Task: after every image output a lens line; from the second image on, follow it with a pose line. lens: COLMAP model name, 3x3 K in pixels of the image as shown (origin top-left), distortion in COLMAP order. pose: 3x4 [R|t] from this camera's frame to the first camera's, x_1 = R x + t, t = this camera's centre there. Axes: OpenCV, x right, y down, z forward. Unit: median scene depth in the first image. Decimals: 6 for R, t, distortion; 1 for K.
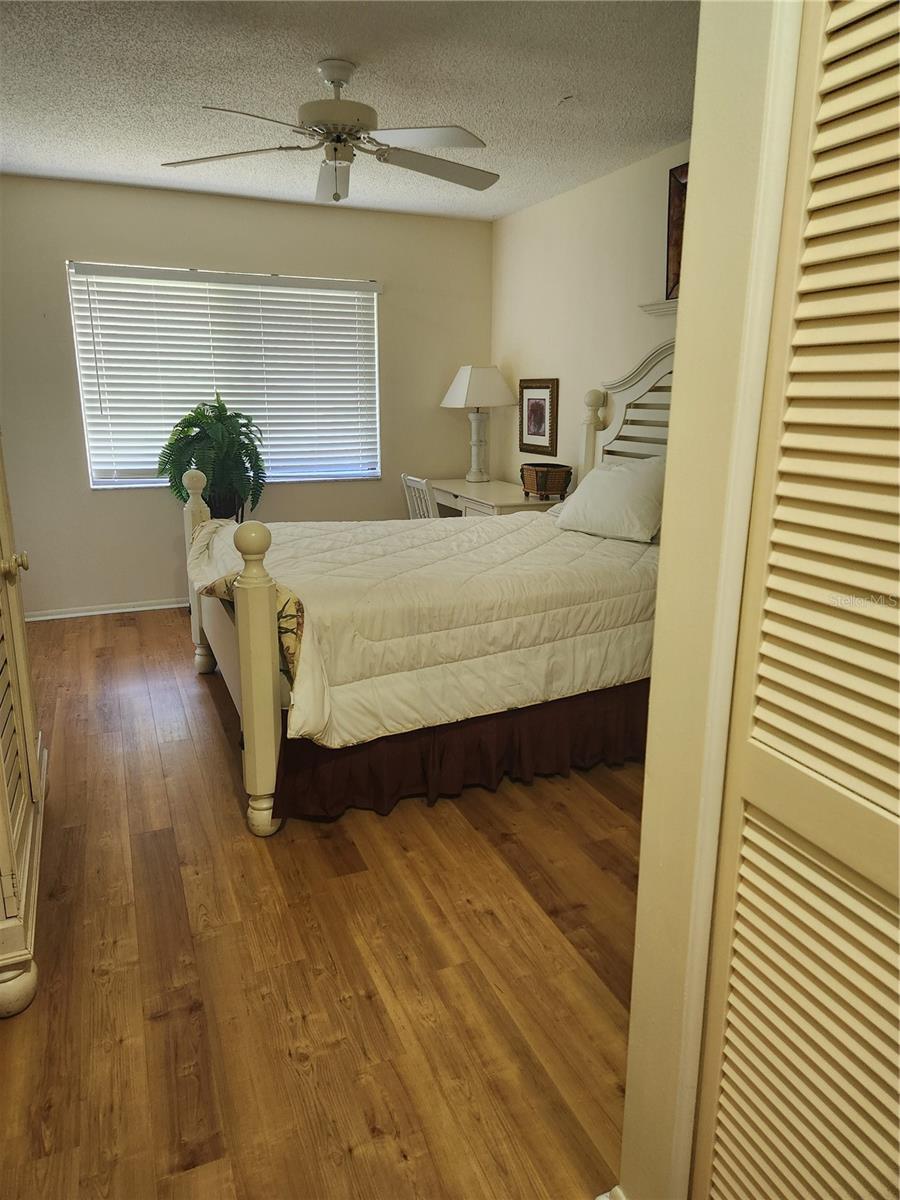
lens RADIAL K [[797.3, 0, 458.8], [0, 797.3, 561.8], [0, 0, 1]] dist [0.066782, -0.054652]
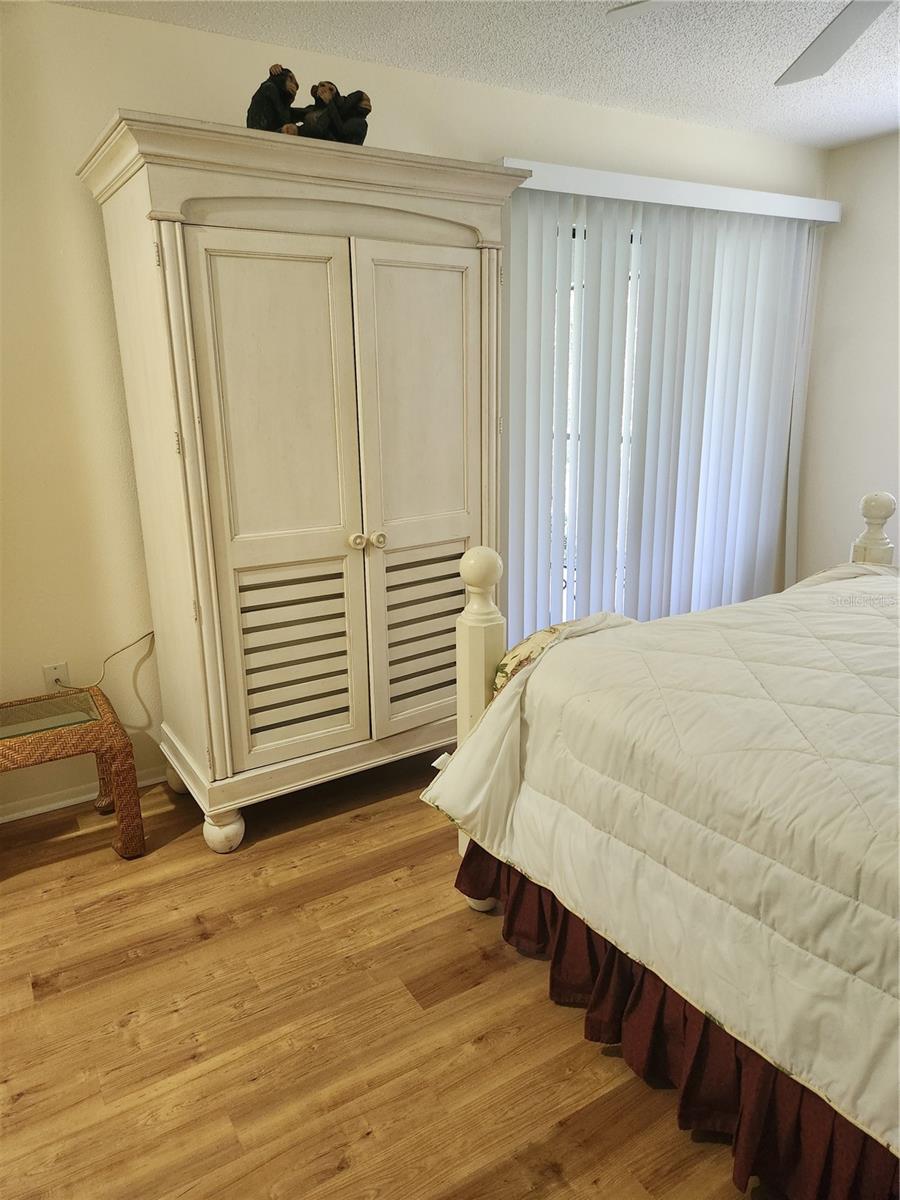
lens RADIAL K [[797.3, 0, 446.1], [0, 797.3, 599.0], [0, 0, 1]] dist [0.066782, -0.054652]
pose [[0.124740, 0.239618, -0.962820, 0.461164], [-0.186277, 0.958800, 0.214484, -0.142870], [0.974547, 0.152596, 0.164236, 0.699612]]
